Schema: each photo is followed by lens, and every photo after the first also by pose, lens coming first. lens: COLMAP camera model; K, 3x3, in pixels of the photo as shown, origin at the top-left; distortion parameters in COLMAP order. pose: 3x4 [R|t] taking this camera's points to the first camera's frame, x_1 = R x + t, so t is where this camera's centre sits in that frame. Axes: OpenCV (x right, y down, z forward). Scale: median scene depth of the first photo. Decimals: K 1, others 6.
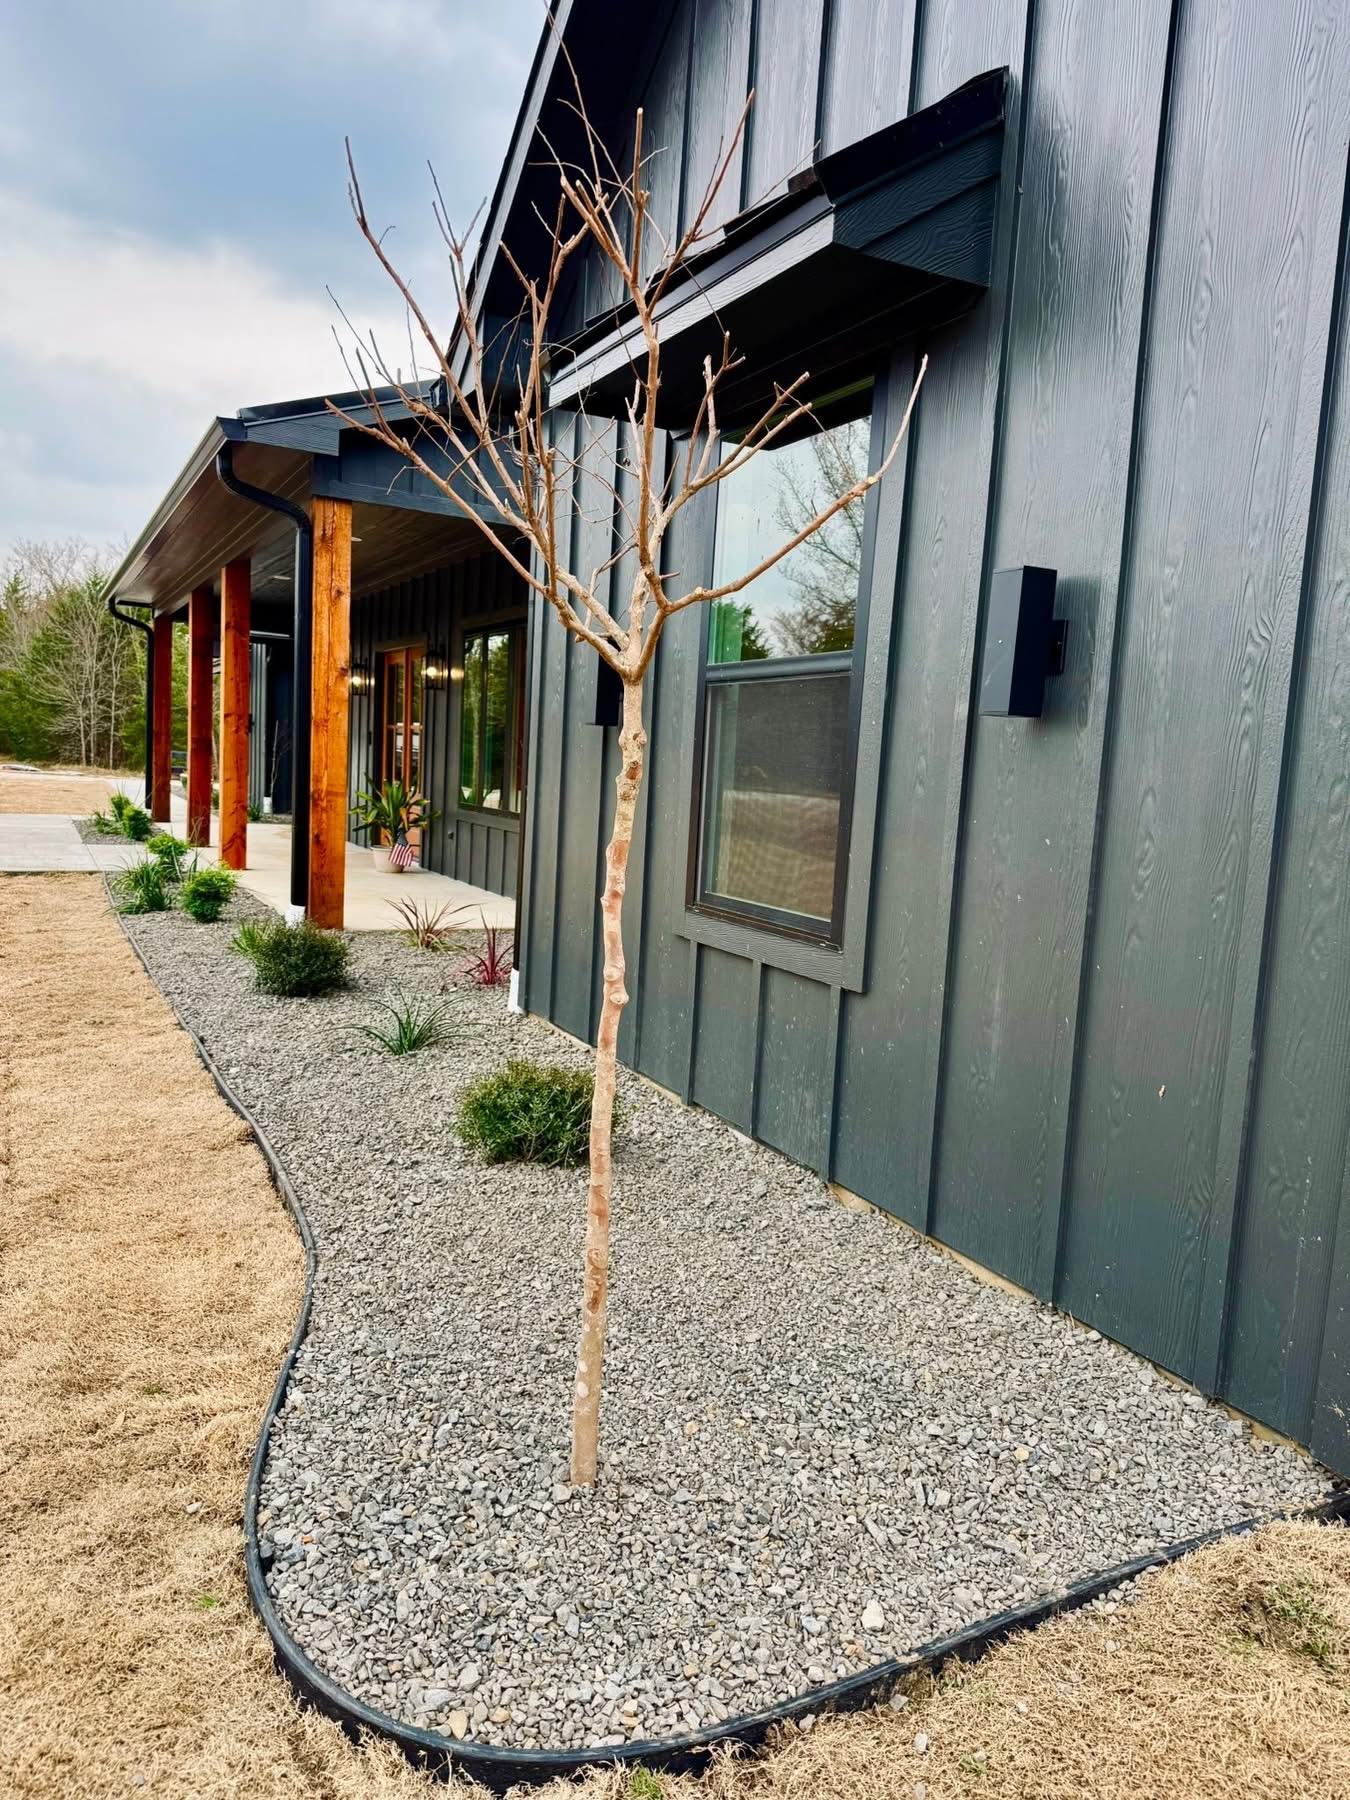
lens RADIAL K [[1256.4, 0, 676.4], [0, 1256.4, 908.3], [0, 0, 1]] dist [0.012170, 0.000369]
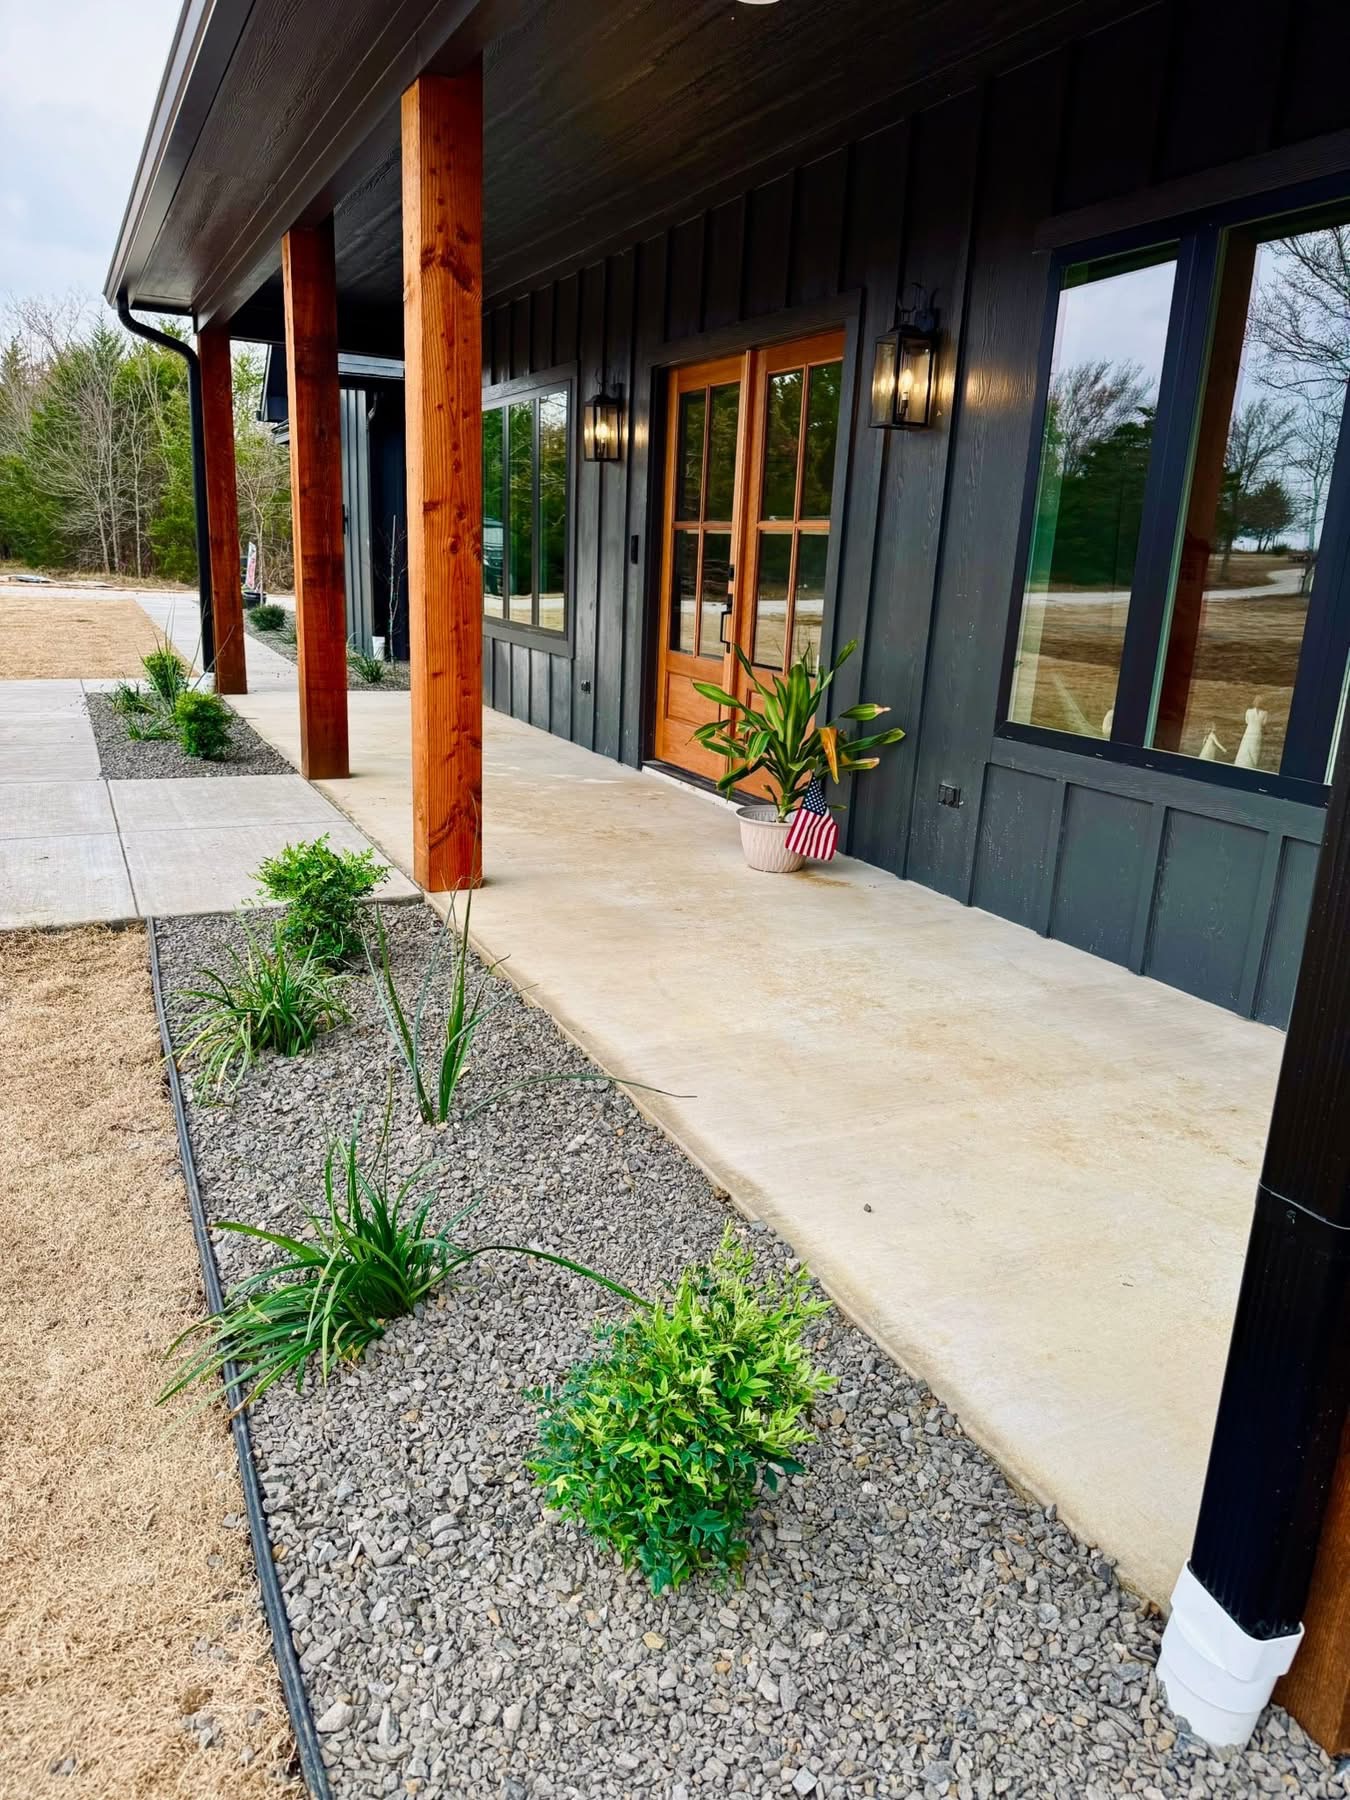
lens RADIAL K [[1256.4, 0, 676.3], [0, 1256.4, 900.2], [0, 0, 1]] dist [0.012170, 0.000369]
pose [[0.999510, -0.004936, -0.030918, -0.072933], [0.009622, 0.988134, 0.153296, -0.024788], [0.029794, -0.153518, 0.987697, 0.161955]]
